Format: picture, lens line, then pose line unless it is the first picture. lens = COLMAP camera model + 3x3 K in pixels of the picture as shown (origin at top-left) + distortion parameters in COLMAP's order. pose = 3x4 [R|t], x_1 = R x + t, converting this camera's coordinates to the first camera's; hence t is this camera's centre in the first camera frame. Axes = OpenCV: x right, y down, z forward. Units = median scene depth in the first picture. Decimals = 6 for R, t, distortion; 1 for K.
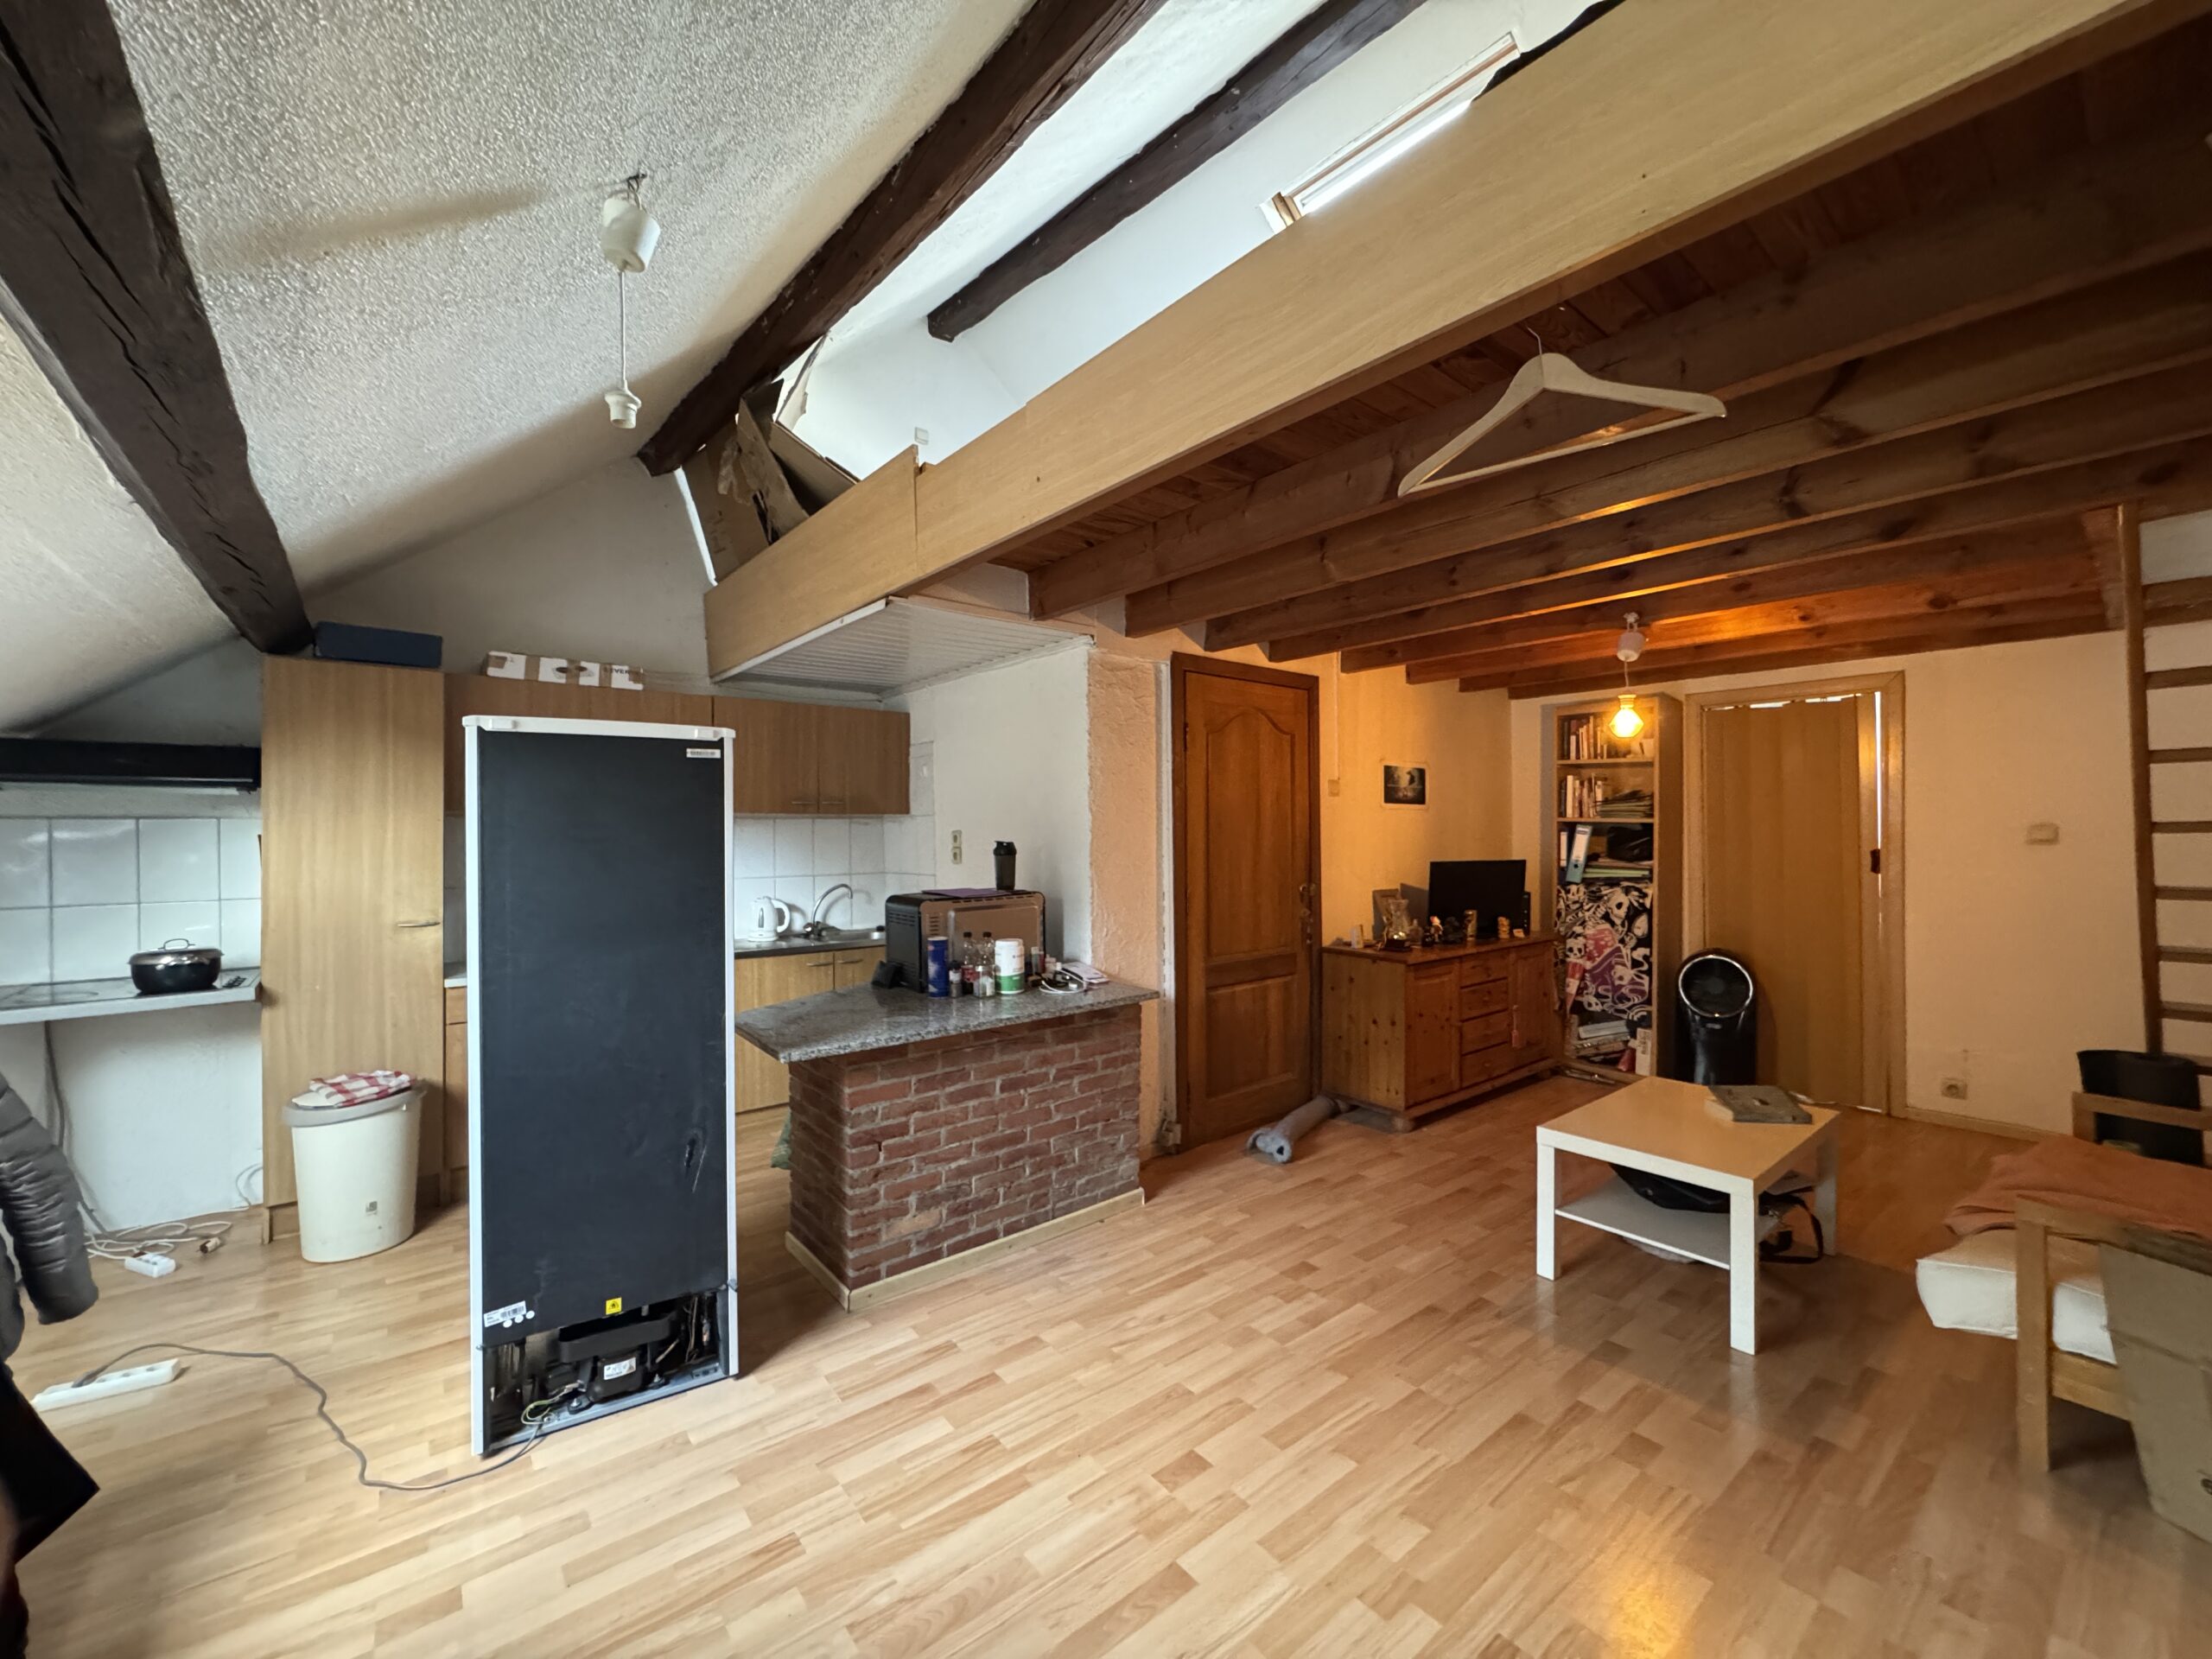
lens RADIAL K [[886.0, 0, 1102.6], [0, 886.0, 822.8], [0, 0, 1]] dist [-0.003017, 0.000588]
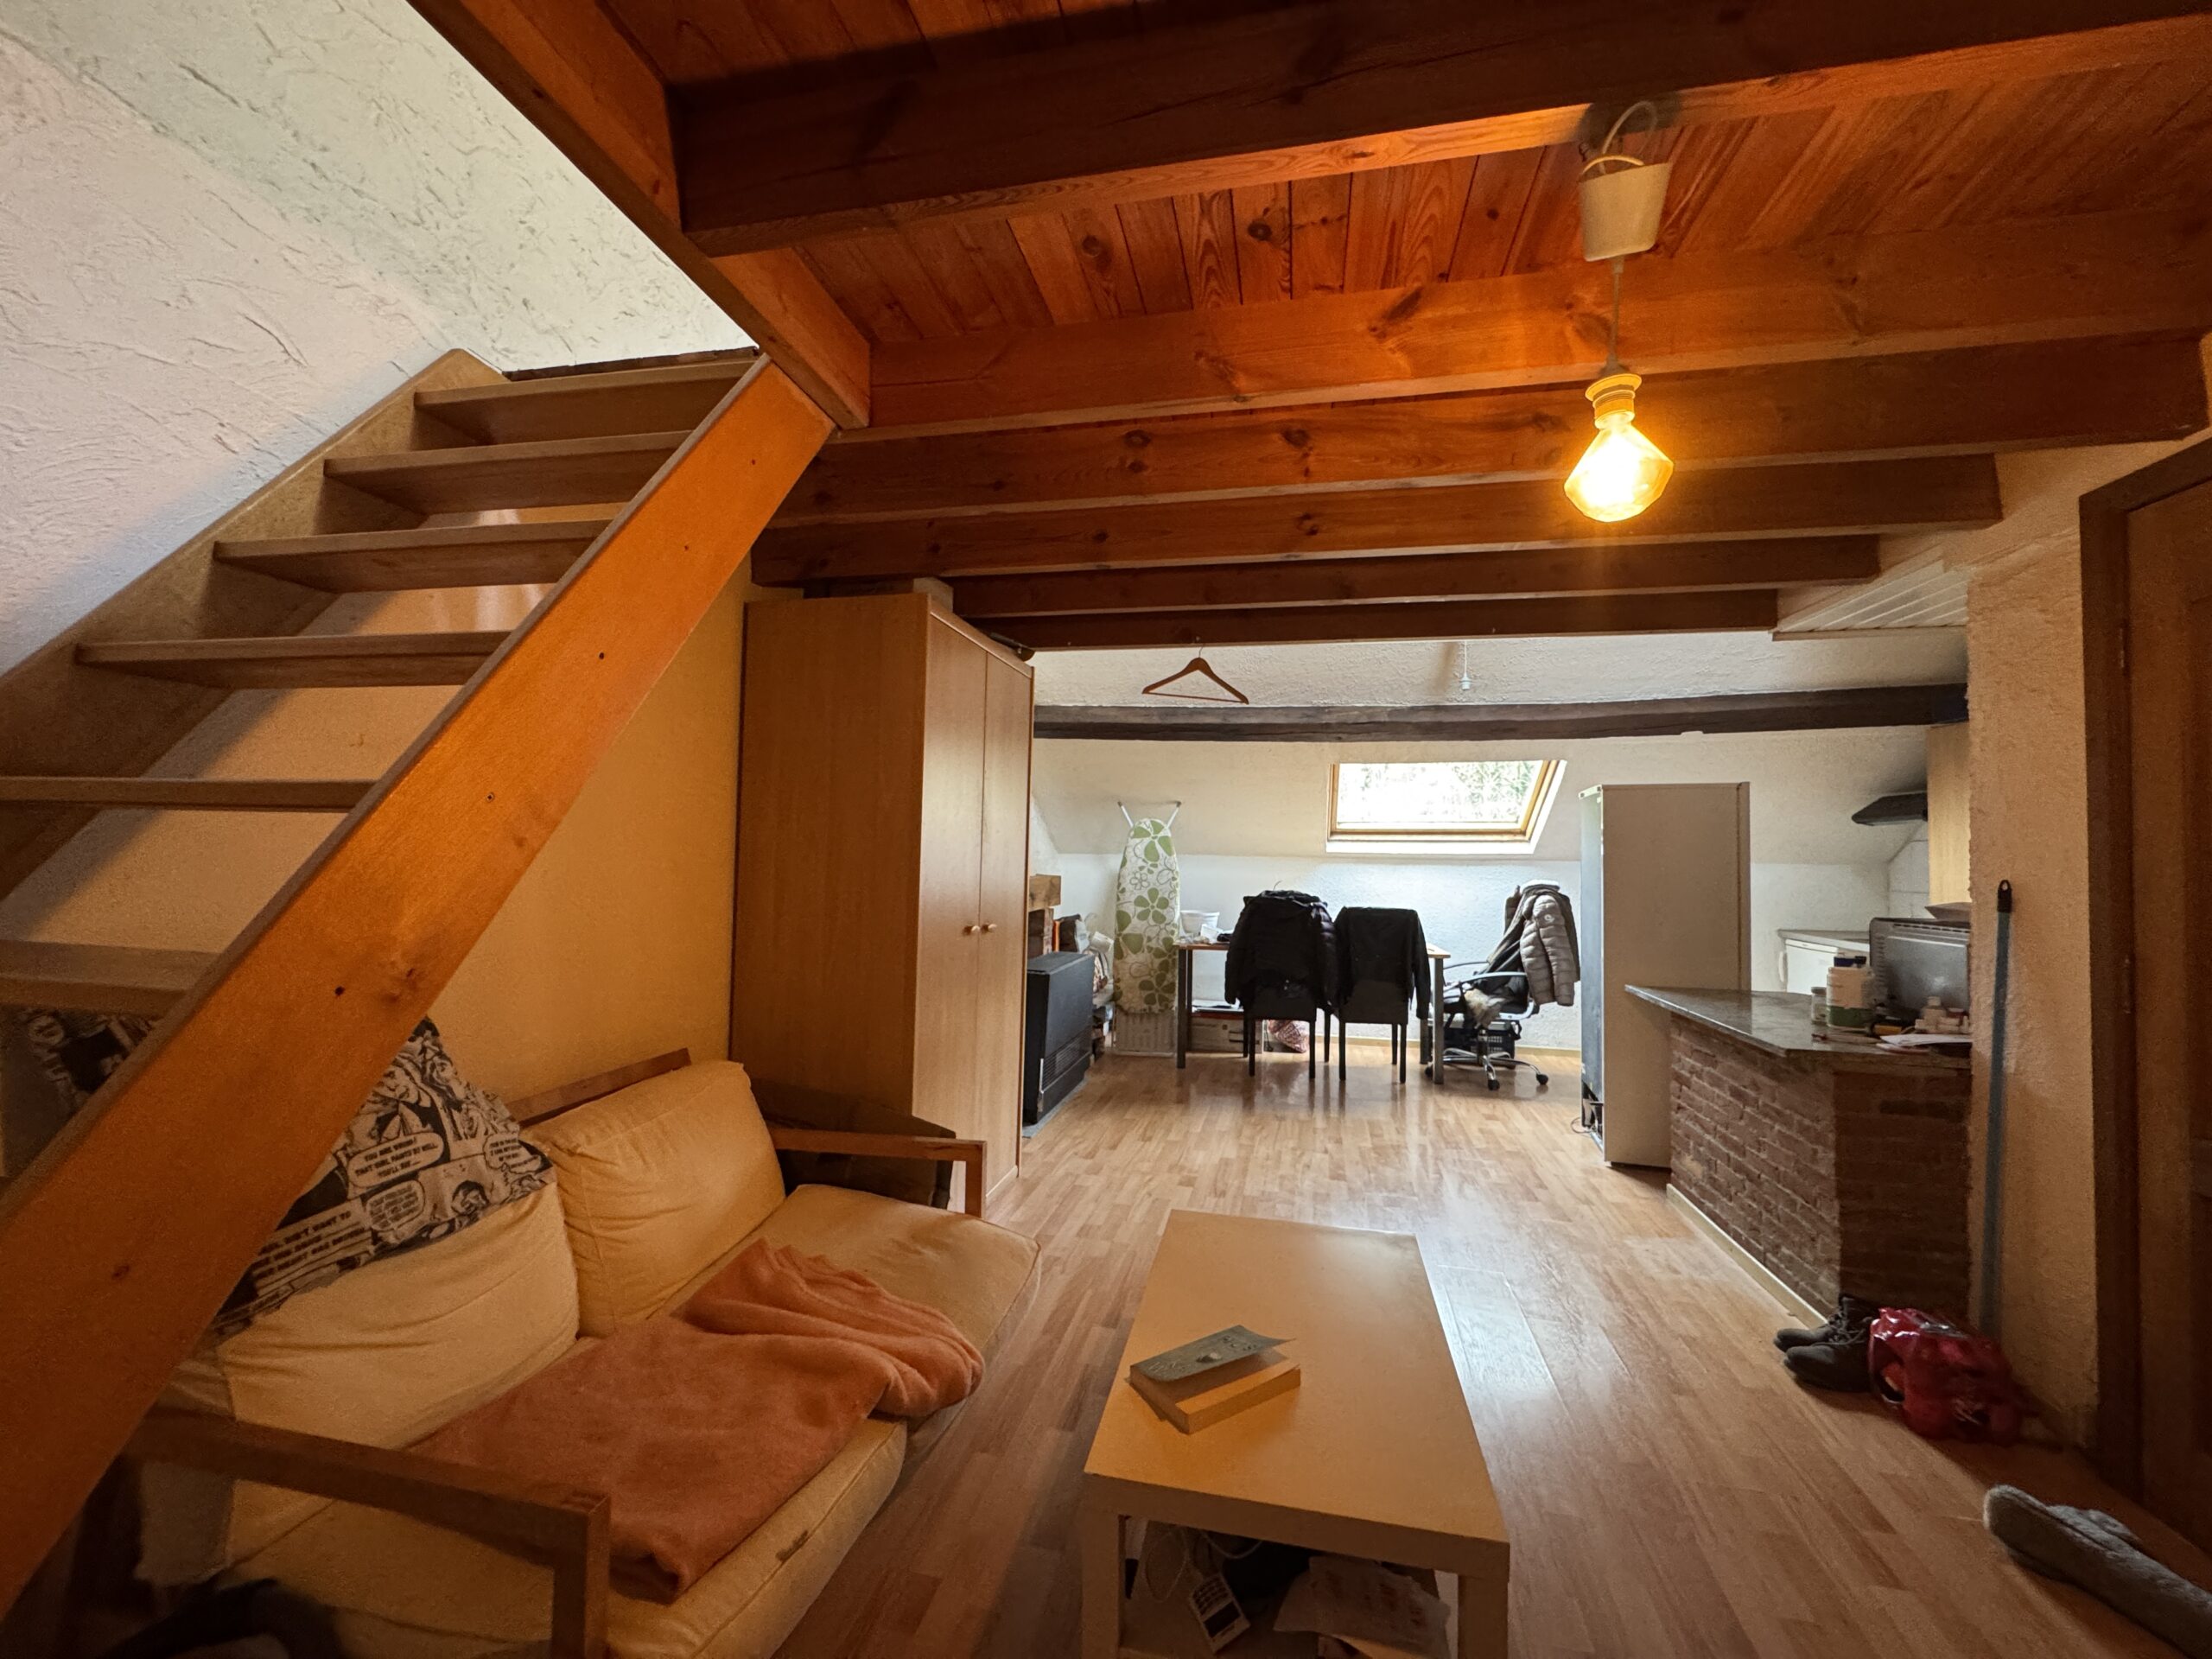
lens RADIAL K [[886.0, 0, 1099.9], [0, 886.0, 836.9], [0, 0, 1]] dist [-0.003017, 0.000588]
pose [[-0.781766, -0.013961, -0.623416, 0.678753], [-0.003630, 0.999834, -0.017840, 0.016100], [0.623562, -0.011684, -0.781687, 0.830193]]
